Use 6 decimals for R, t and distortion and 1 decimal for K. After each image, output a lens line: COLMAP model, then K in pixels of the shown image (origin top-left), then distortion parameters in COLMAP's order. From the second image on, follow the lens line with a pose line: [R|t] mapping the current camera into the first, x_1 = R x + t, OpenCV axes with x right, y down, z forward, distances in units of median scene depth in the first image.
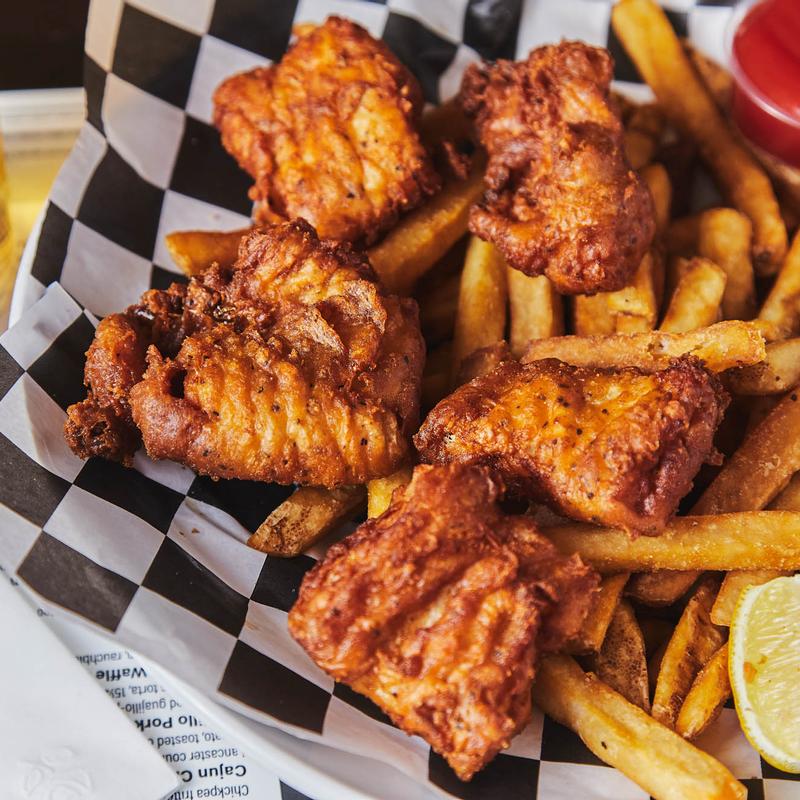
lens RADIAL K [[1978.9, 0, 400.0], [0, 1978.9, 400.0], [0, 0, 1]] dist [0.076400, 0.417350]
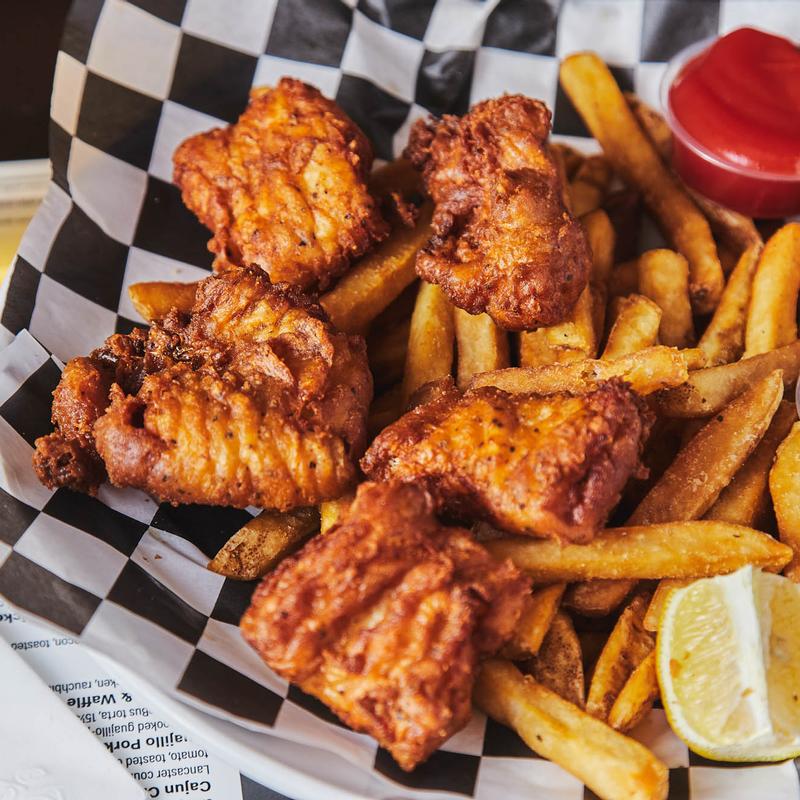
lens RADIAL K [[2221.5, 0, 400.0], [0, 2221.5, 400.0], [0, 0, 1]] dist [0.100404, 0.872837]
pose [[0.999606, -0.024688, -0.013389, 0.044187], [0.023819, 0.997817, -0.061593, 0.058821], [0.014880, 0.061250, 0.998012, -0.192139]]
